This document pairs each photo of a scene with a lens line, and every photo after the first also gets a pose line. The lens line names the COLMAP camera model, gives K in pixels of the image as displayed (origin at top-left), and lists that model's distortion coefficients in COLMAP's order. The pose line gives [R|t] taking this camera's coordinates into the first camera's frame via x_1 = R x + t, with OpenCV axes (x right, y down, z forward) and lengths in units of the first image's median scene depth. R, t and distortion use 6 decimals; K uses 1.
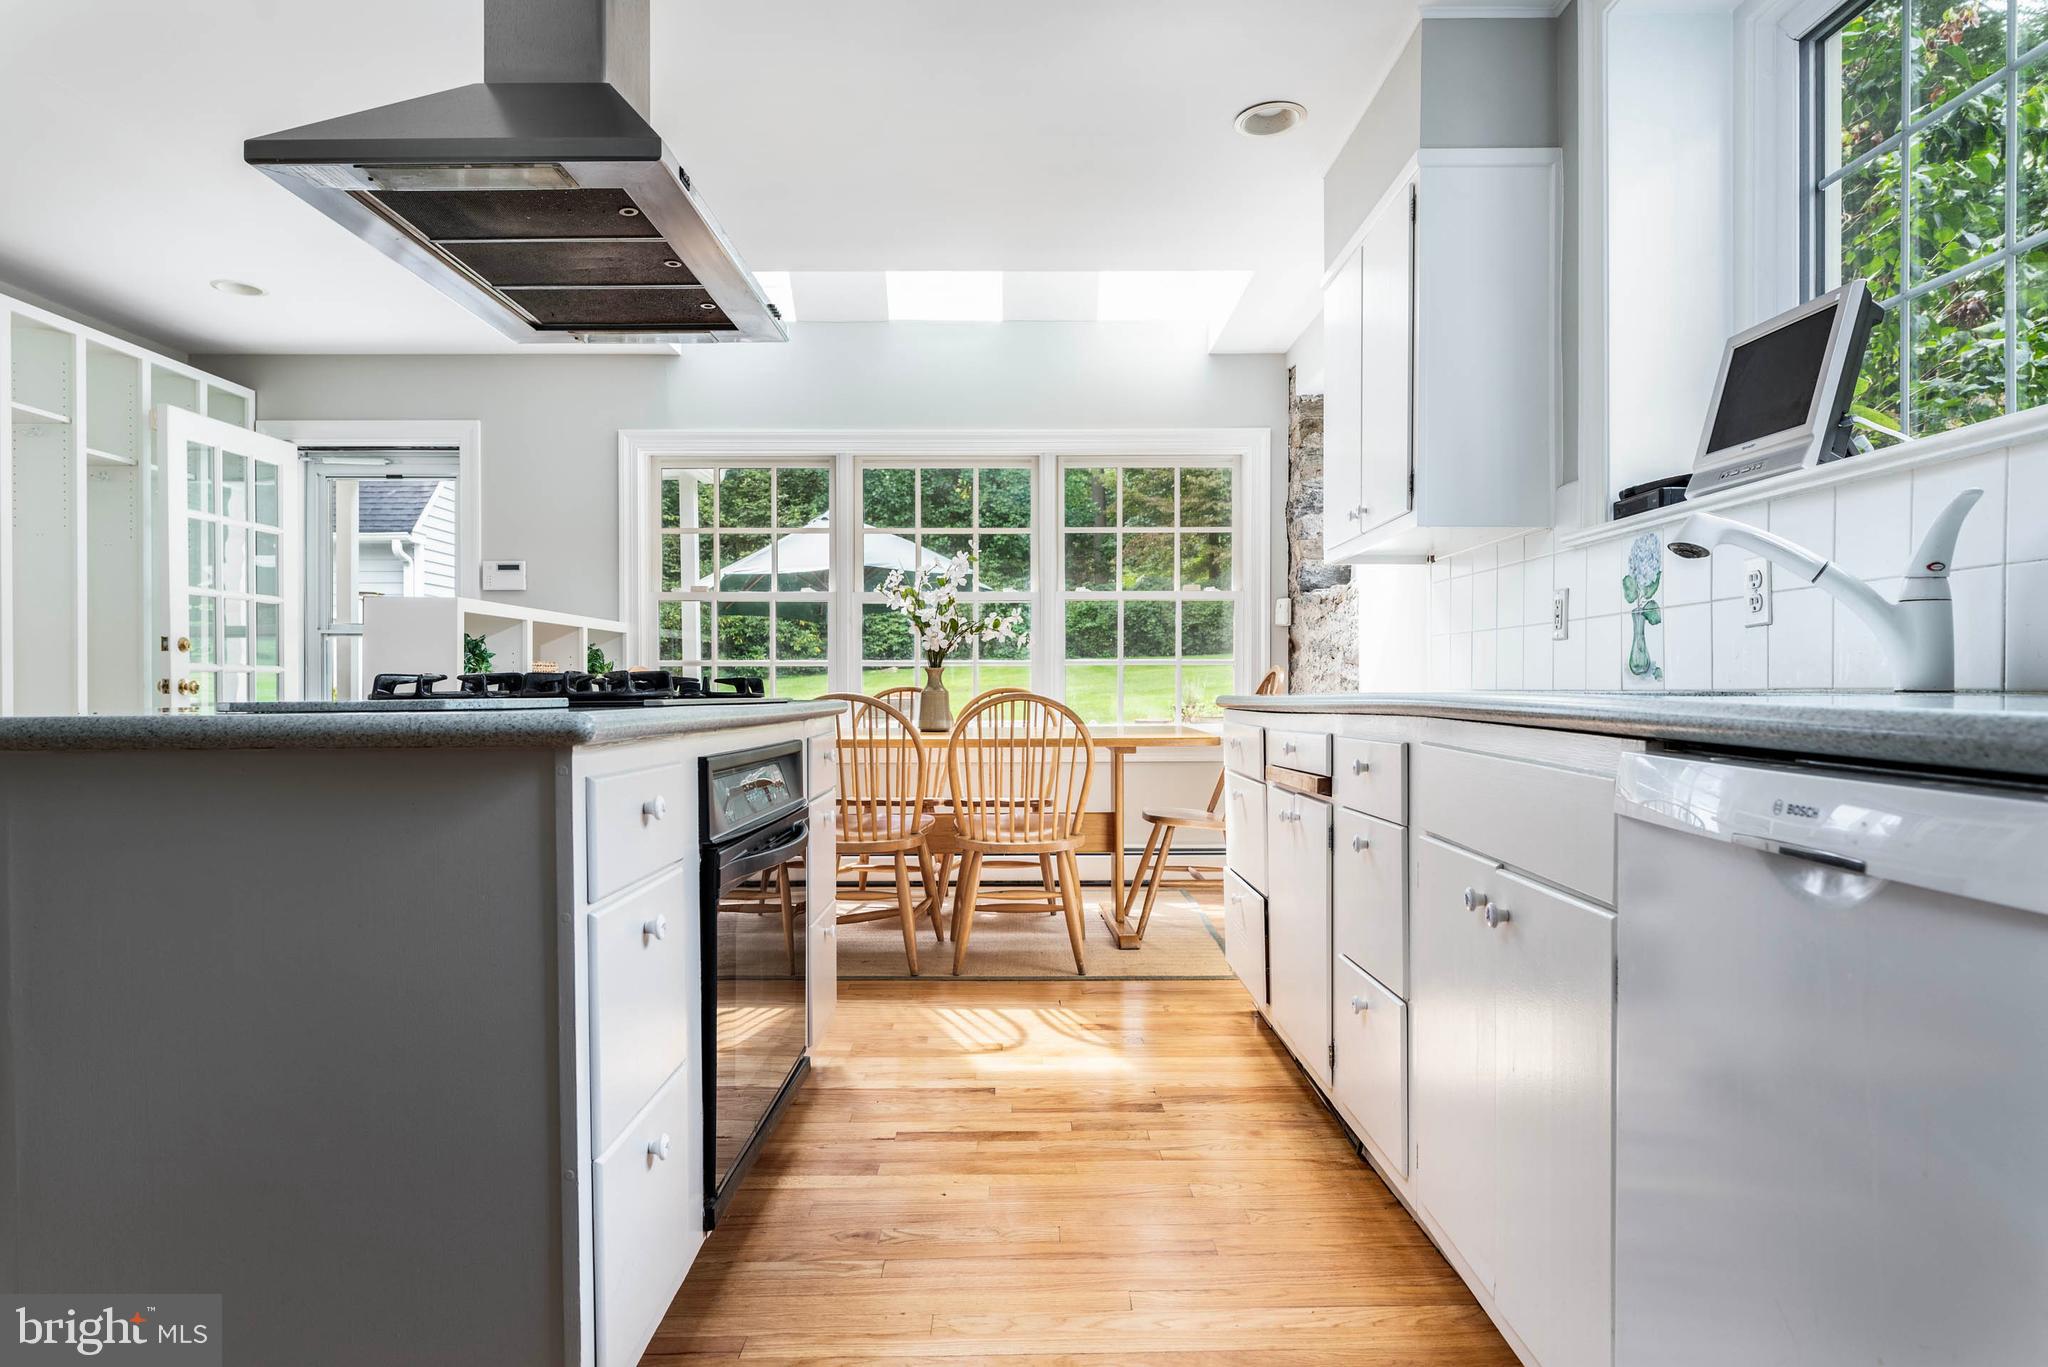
lens RADIAL K [[1181.9, 0, 1028.8], [0, 1181.9, 695.1], [0, 0, 1]] dist [-0.004385, 0.004497]
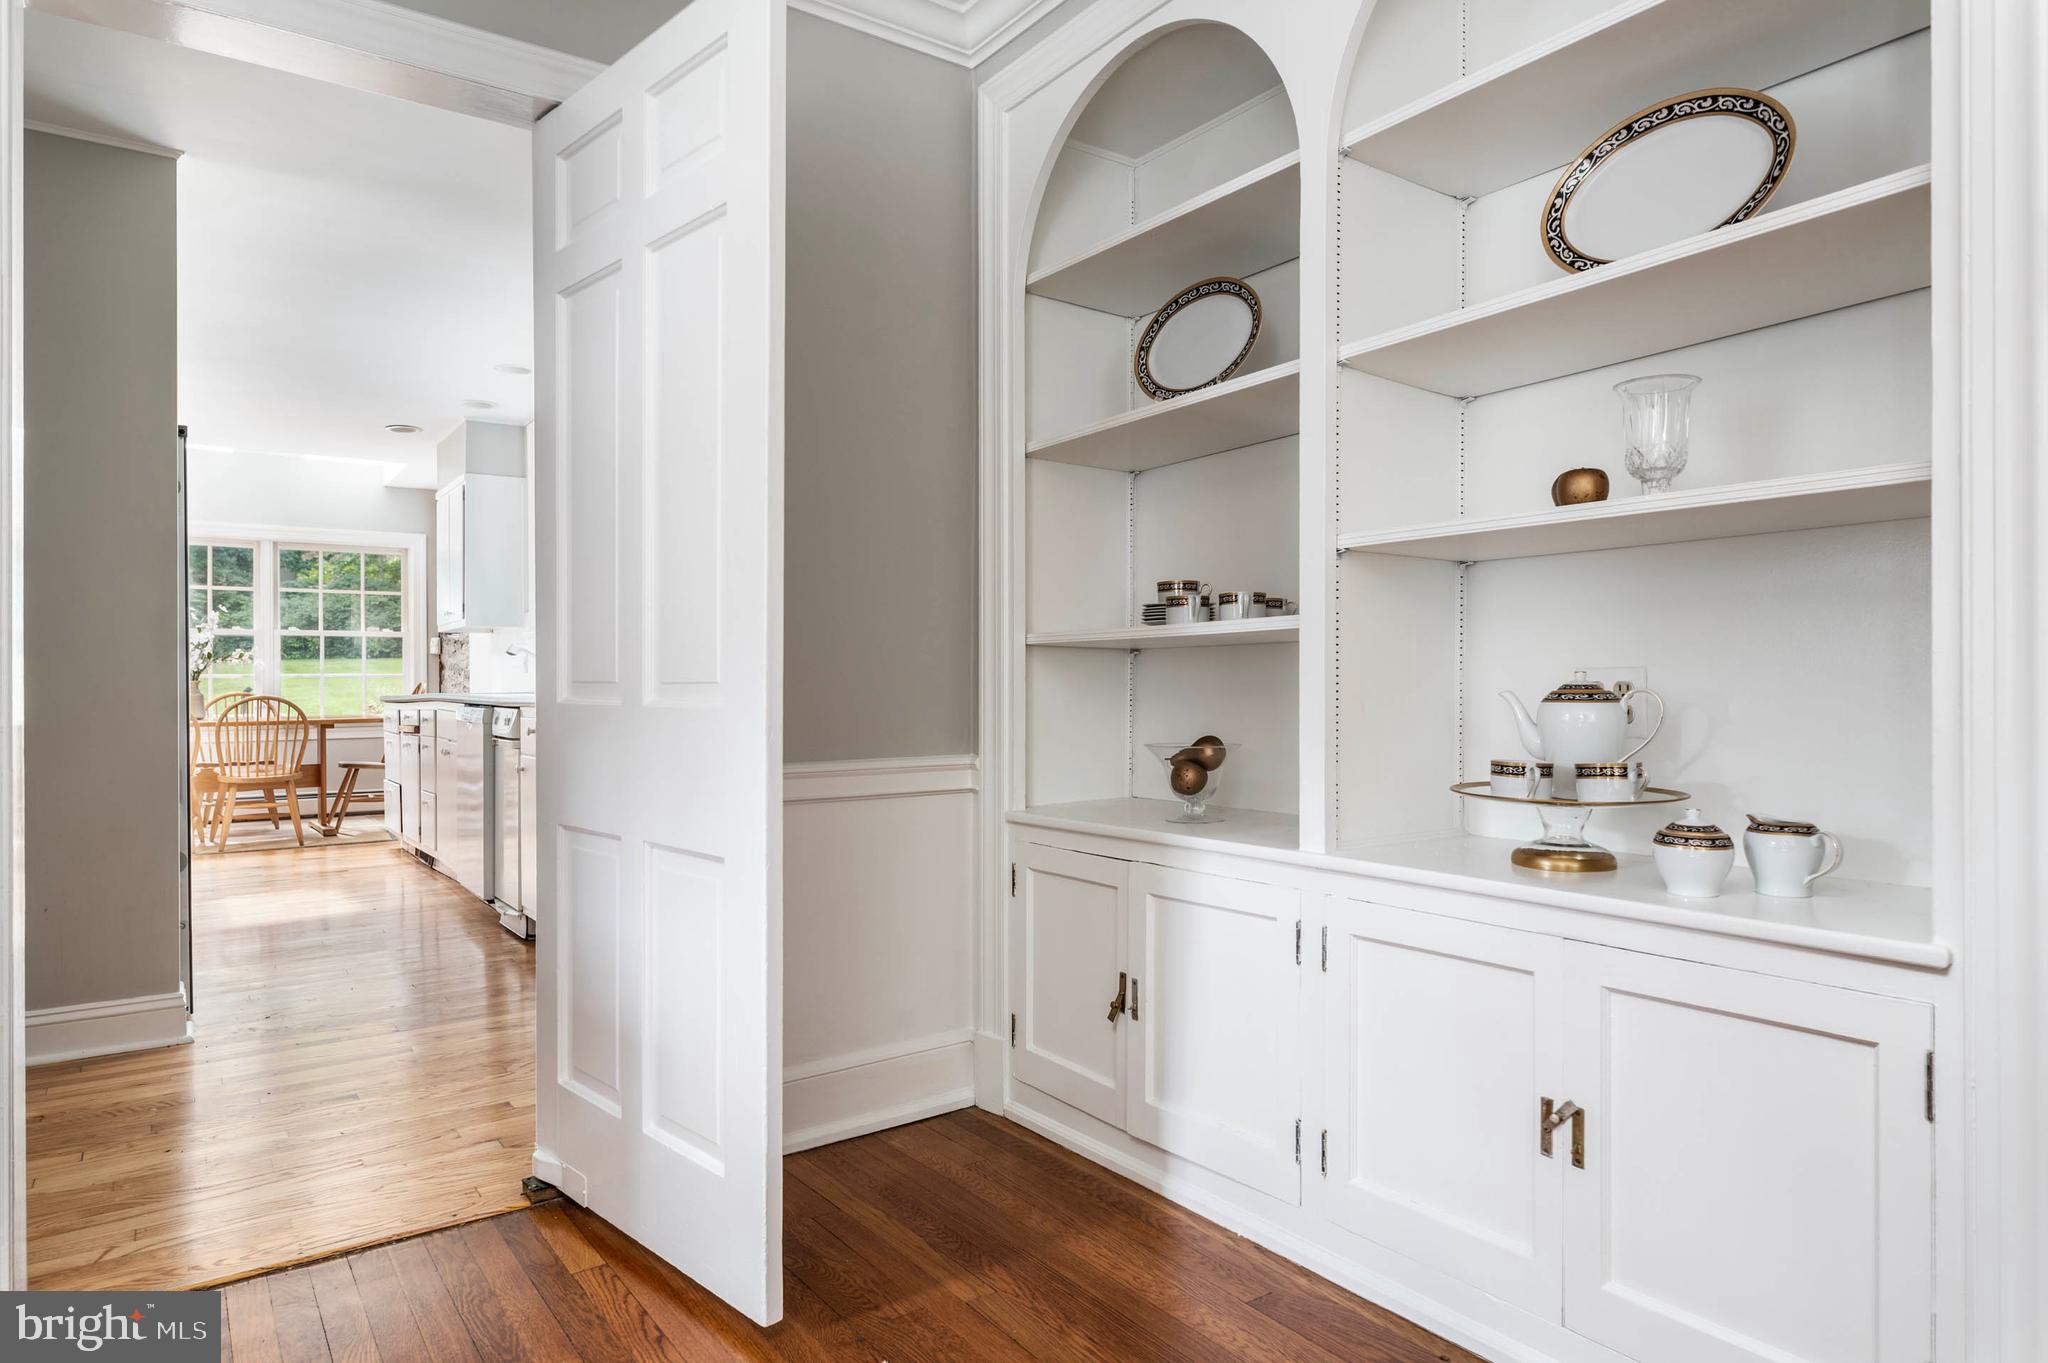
lens RADIAL K [[1181.9, 0, 1025.0], [0, 1181.9, 682.3], [0, 0, 1]] dist [-0.004385, 0.004497]
pose [[0.807604, 0.001056, 0.589724, -0.117937], [0.002727, 0.999981, -0.005524, -0.009057], [-0.589719, 0.006070, 0.807586, -1.038058]]
